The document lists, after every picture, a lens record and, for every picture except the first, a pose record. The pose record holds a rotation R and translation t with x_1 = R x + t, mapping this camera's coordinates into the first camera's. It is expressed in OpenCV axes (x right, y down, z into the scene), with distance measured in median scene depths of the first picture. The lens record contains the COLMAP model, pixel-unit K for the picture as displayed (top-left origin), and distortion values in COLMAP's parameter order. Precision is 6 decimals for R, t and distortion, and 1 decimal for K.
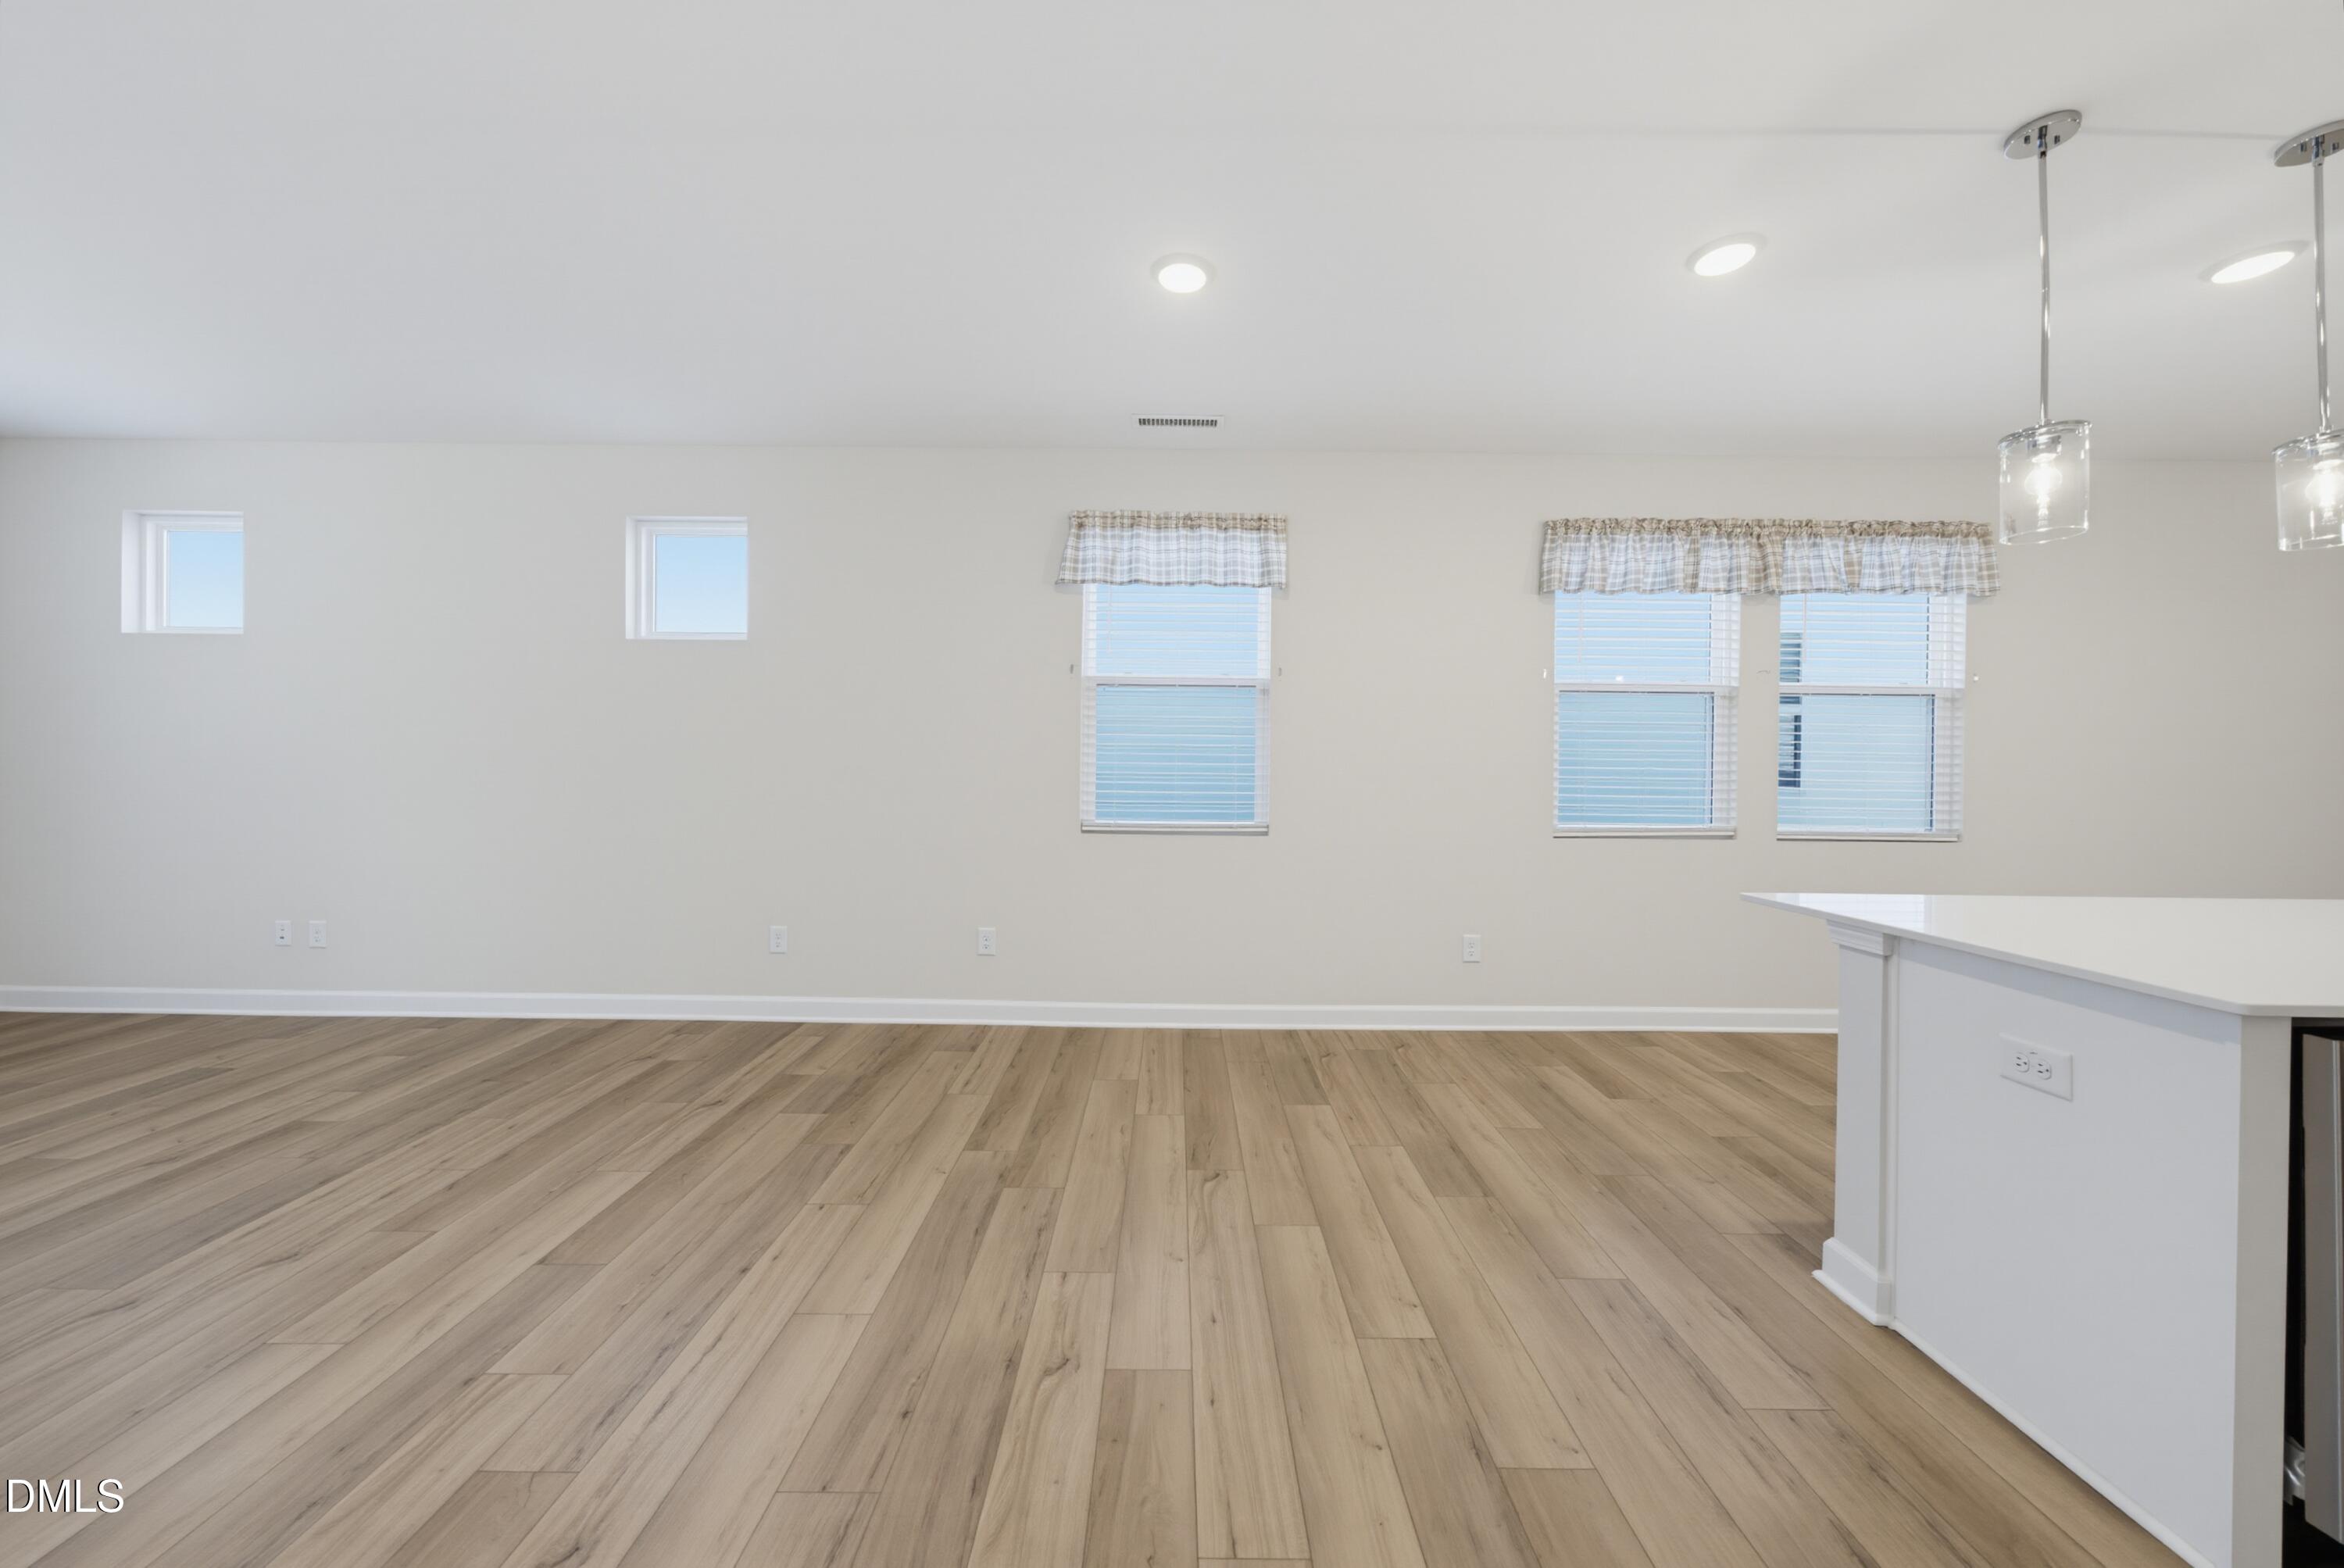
lens RADIAL K [[810.6, 0, 1174.4], [0, 810.6, 761.5], [0, 0, 1]] dist [-0.011395, 0.004428]
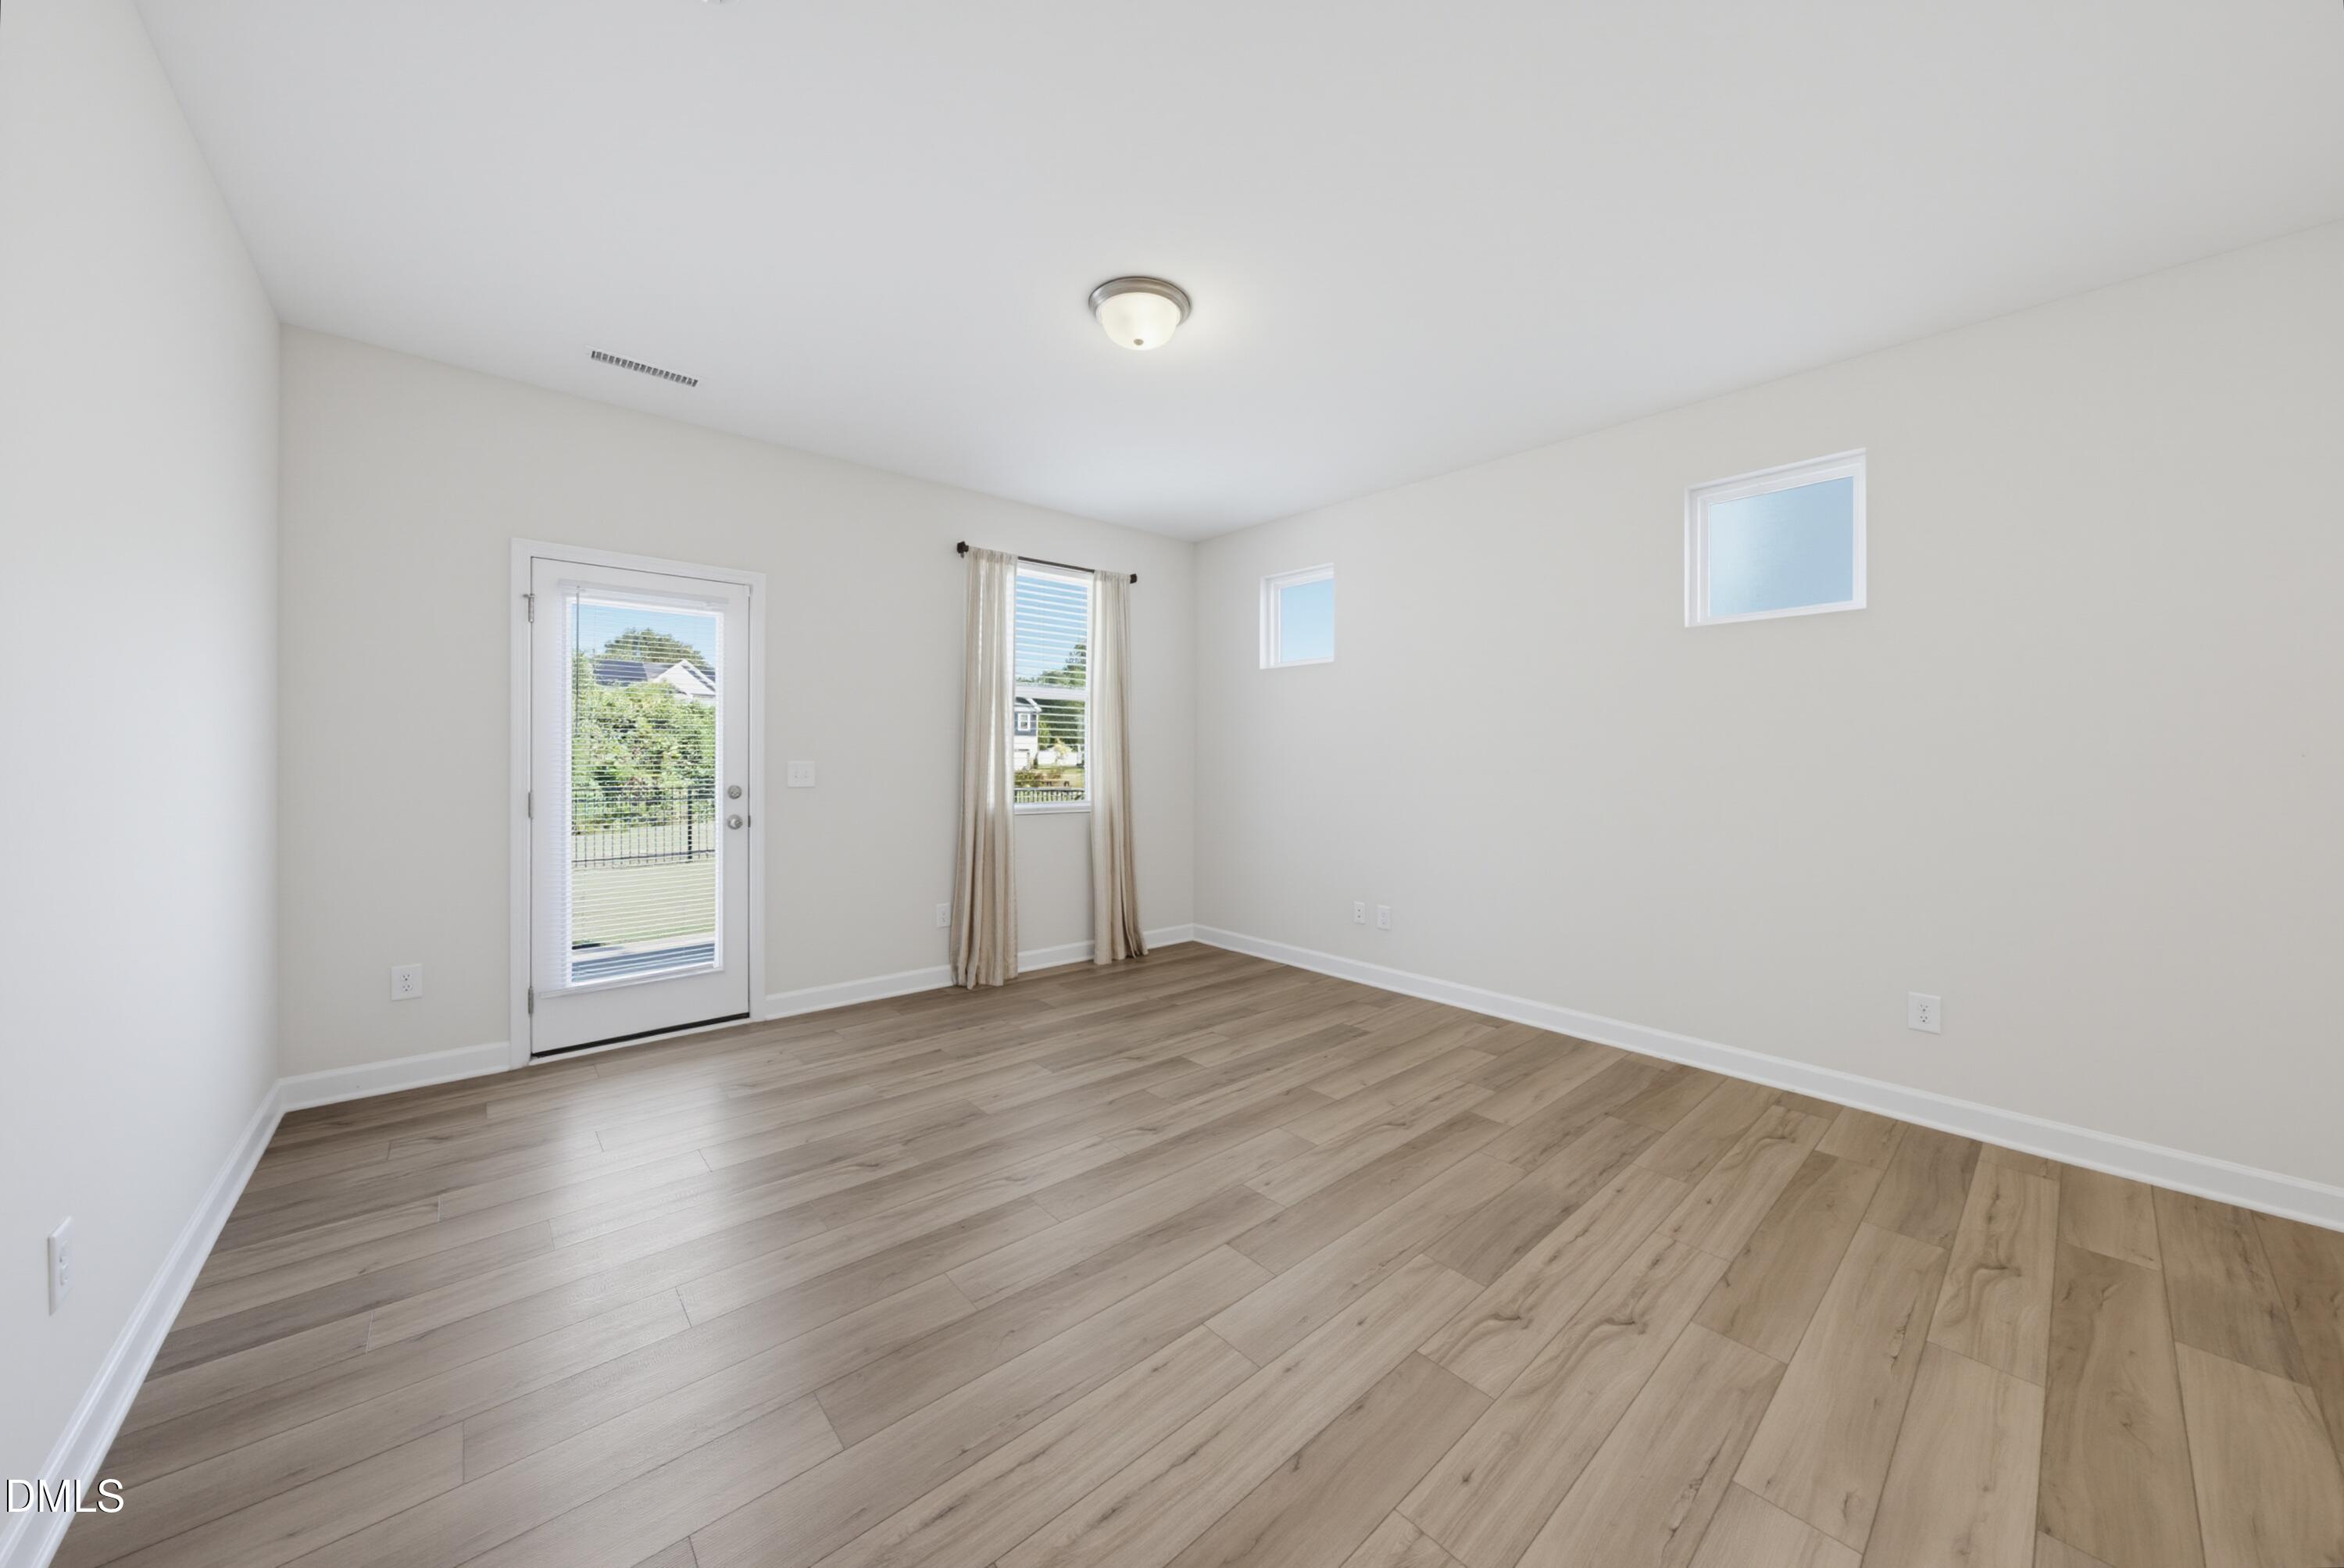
lens RADIAL K [[810.6, 0, 1170.5], [0, 810.6, 763.0], [0, 0, 1]] dist [-0.011395, 0.004428]
pose [[0.659491, -0.001075, -0.751712, -0.575643], [0.000909, 0.999999, -0.000633, -0.008632], [0.751712, -0.000266, 0.659491, 0.013176]]
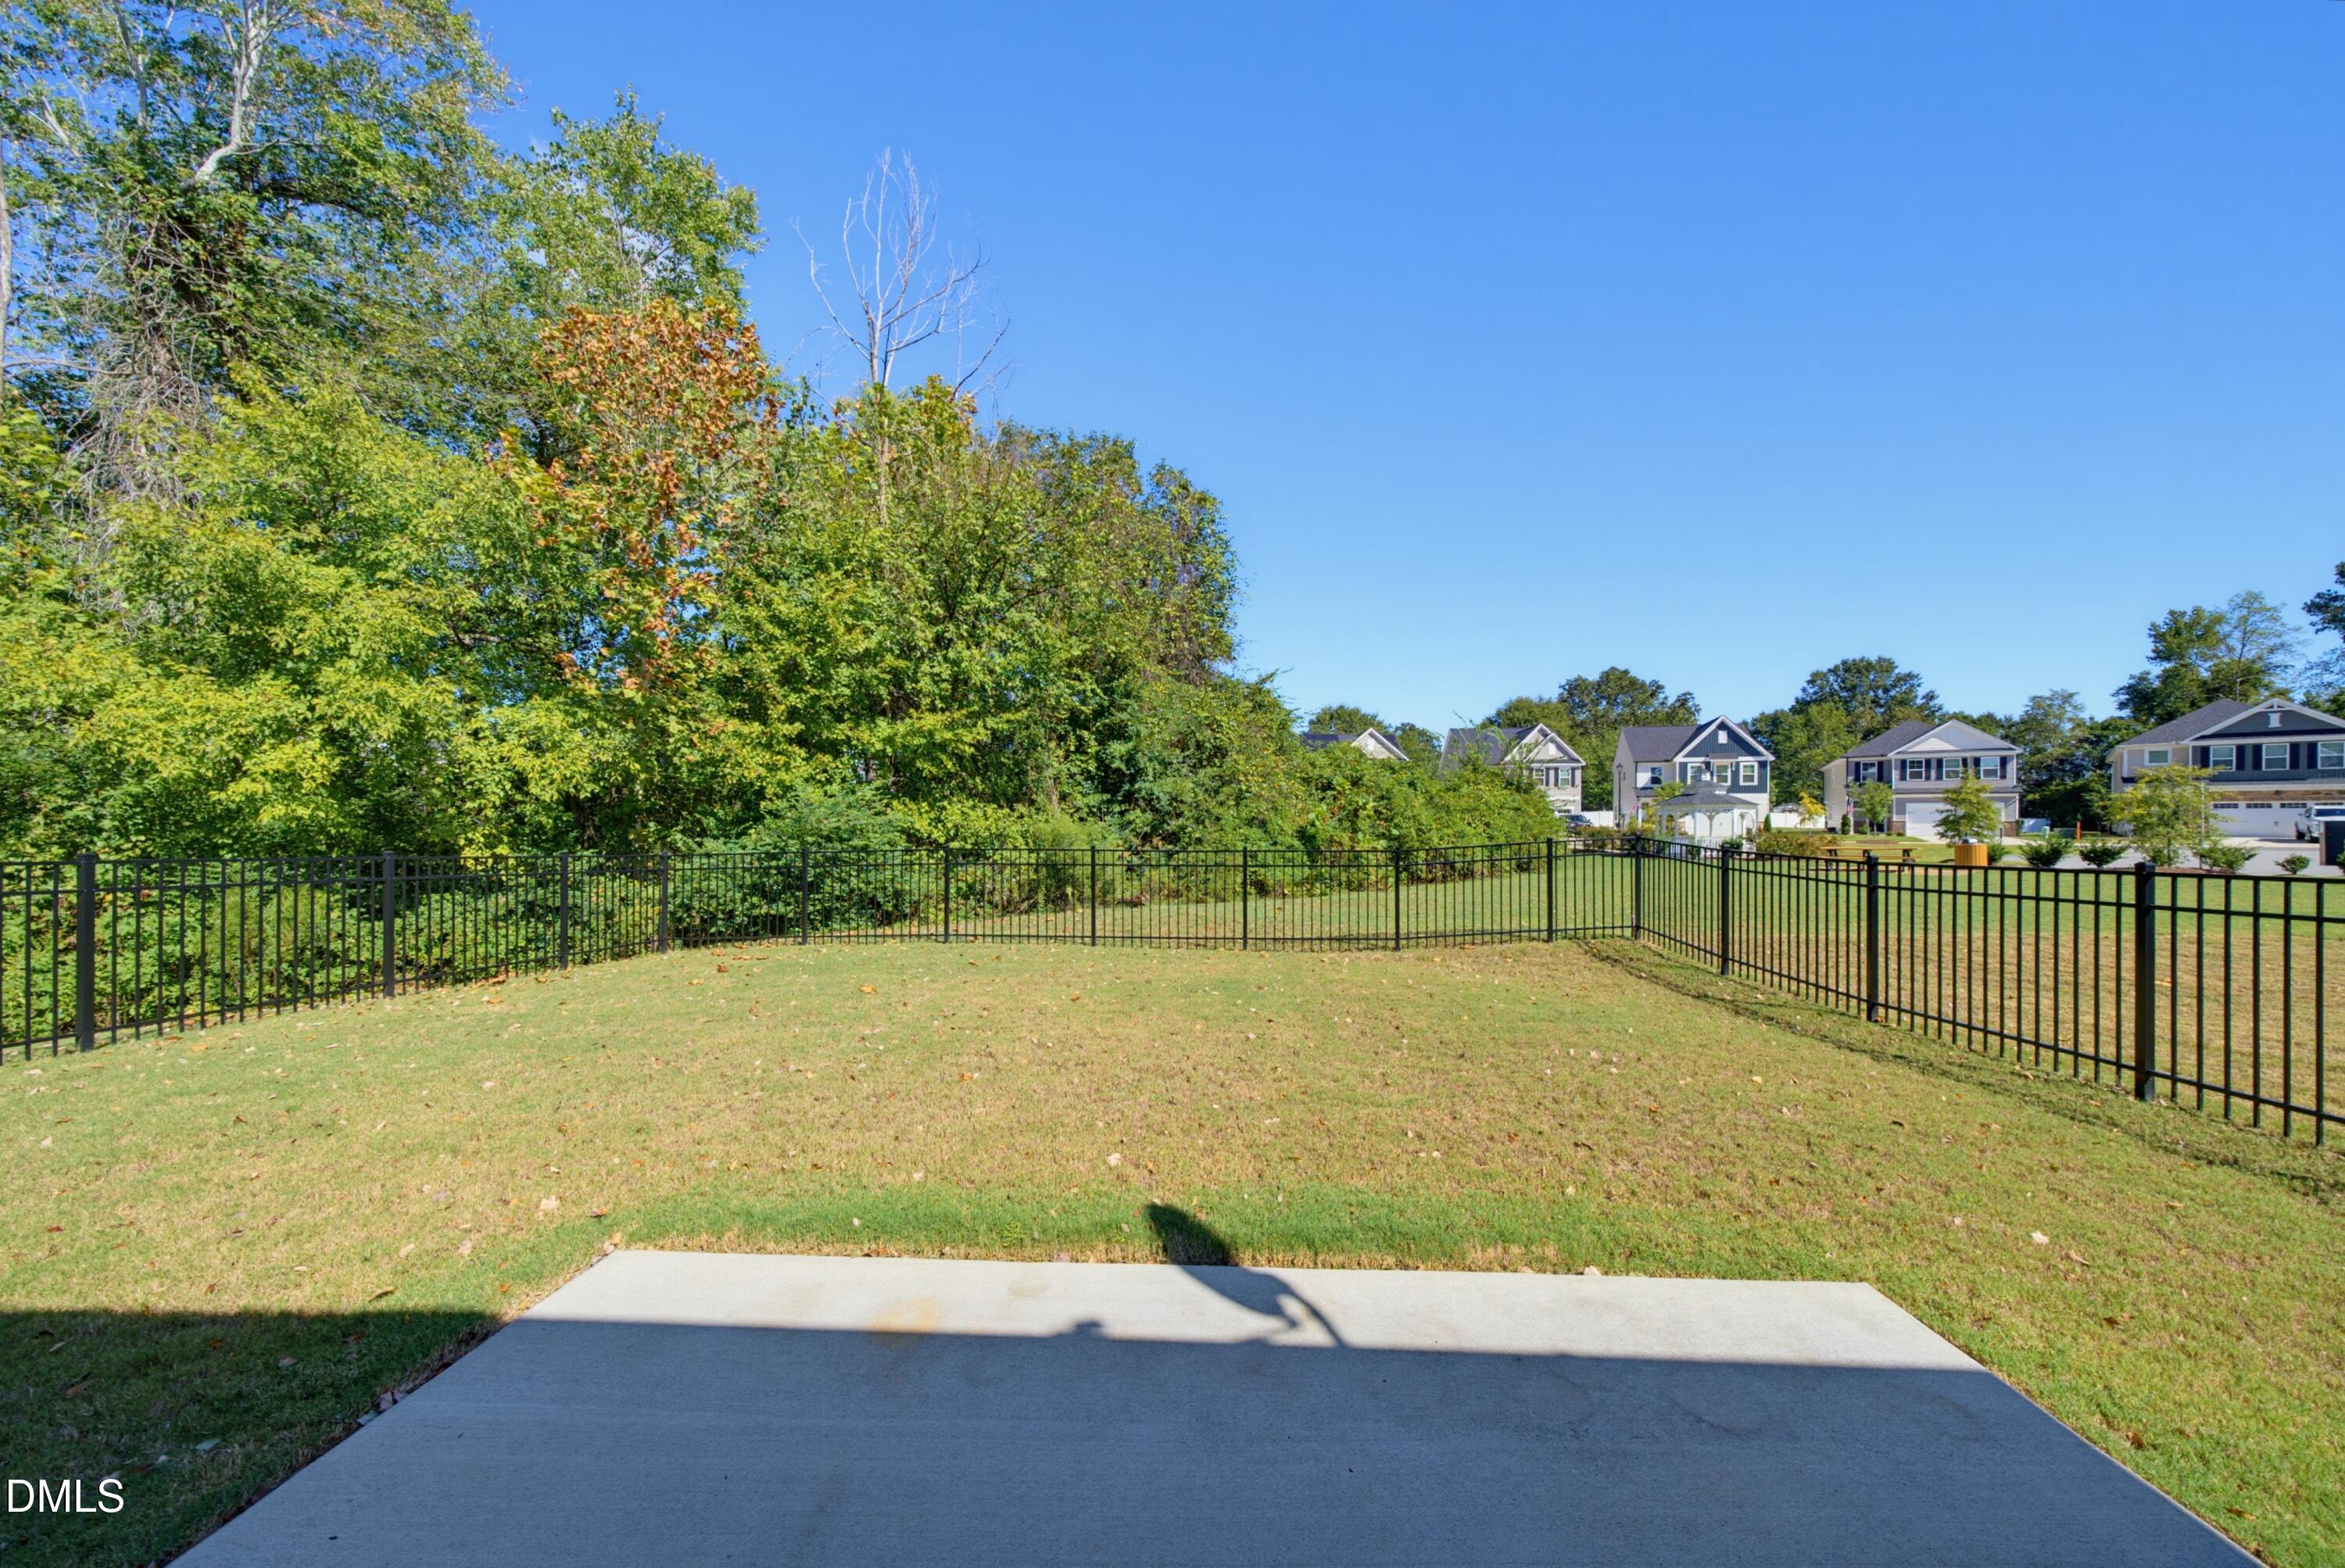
lens RADIAL K [[811.0, 0, 1179.9], [0, 811.0, 815.4], [0, 0, 1]] dist [-0.011395, 0.004428]
pose [[-0.048922, -0.013209, -0.998715, -2.494285], [-0.002718, 0.999911, -0.013092, 0.017497], [0.998799, 0.002074, -0.048954, 0.240178]]
